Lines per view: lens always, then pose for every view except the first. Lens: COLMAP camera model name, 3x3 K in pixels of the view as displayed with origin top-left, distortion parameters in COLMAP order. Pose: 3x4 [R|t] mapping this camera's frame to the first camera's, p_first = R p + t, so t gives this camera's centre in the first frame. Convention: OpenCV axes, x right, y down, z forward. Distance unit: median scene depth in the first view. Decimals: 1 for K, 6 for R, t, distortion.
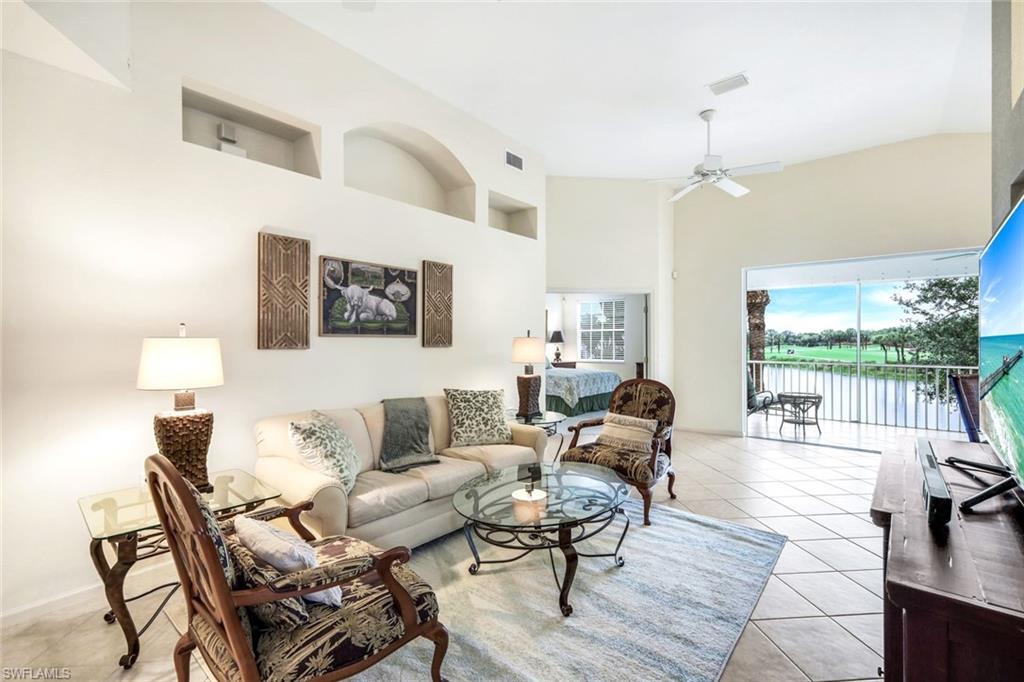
lens RADIAL K [[456.0, 0, 509.0], [0, 456.0, 338.2], [0, 0, 1]] dist [0.004366, -0.000005]
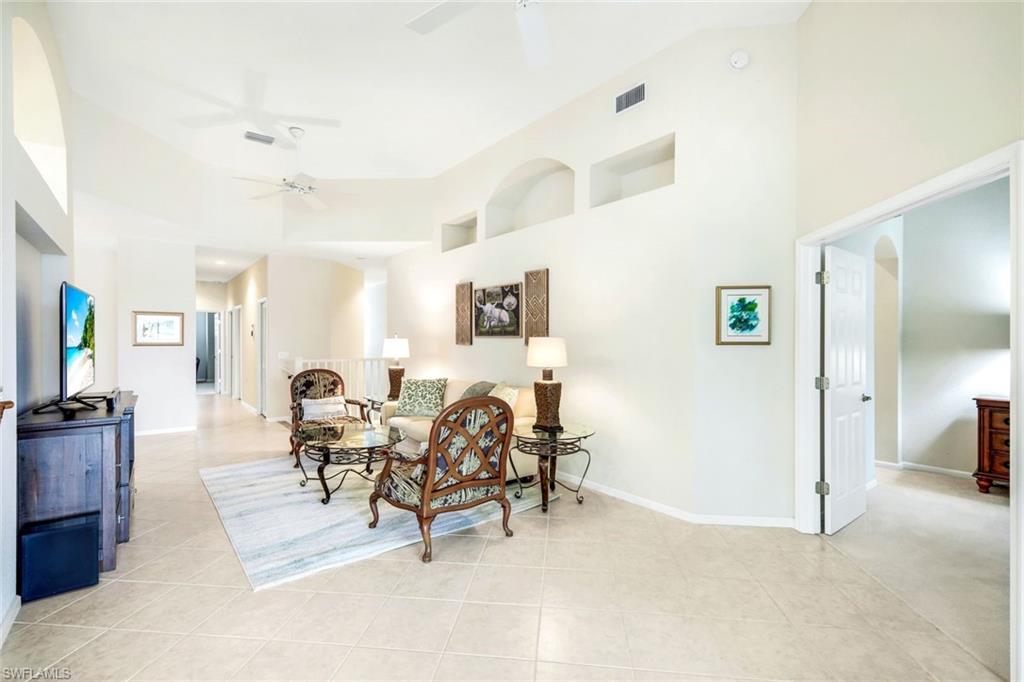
lens RADIAL K [[462.9, 0, 519.6], [0, 462.9, 339.1], [0, 0, 1]] dist [0.011326, 0.000088]
pose [[-0.207597, -0.000938, -0.978214, 1.054259], [0.000515, 0.999999, -0.001069, 0.003253], [0.978214, -0.000726, -0.207596, 1.318071]]
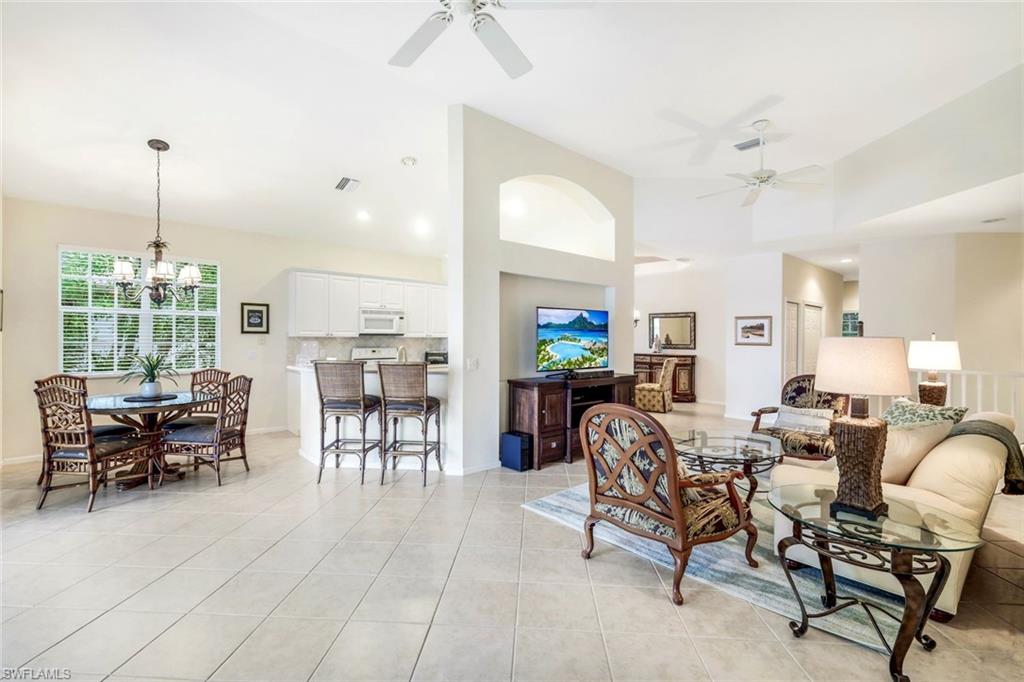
lens RADIAL K [[456.0, 0, 509.0], [0, 456.0, 338.2], [0, 0, 1]] dist [0.004366, -0.000005]
pose [[-0.987248, -0.011006, 0.158810, 0.372911], [-0.010931, 0.999939, 0.001350, 0.002924], [-0.158815, -0.000403, -0.987308, 1.766443]]
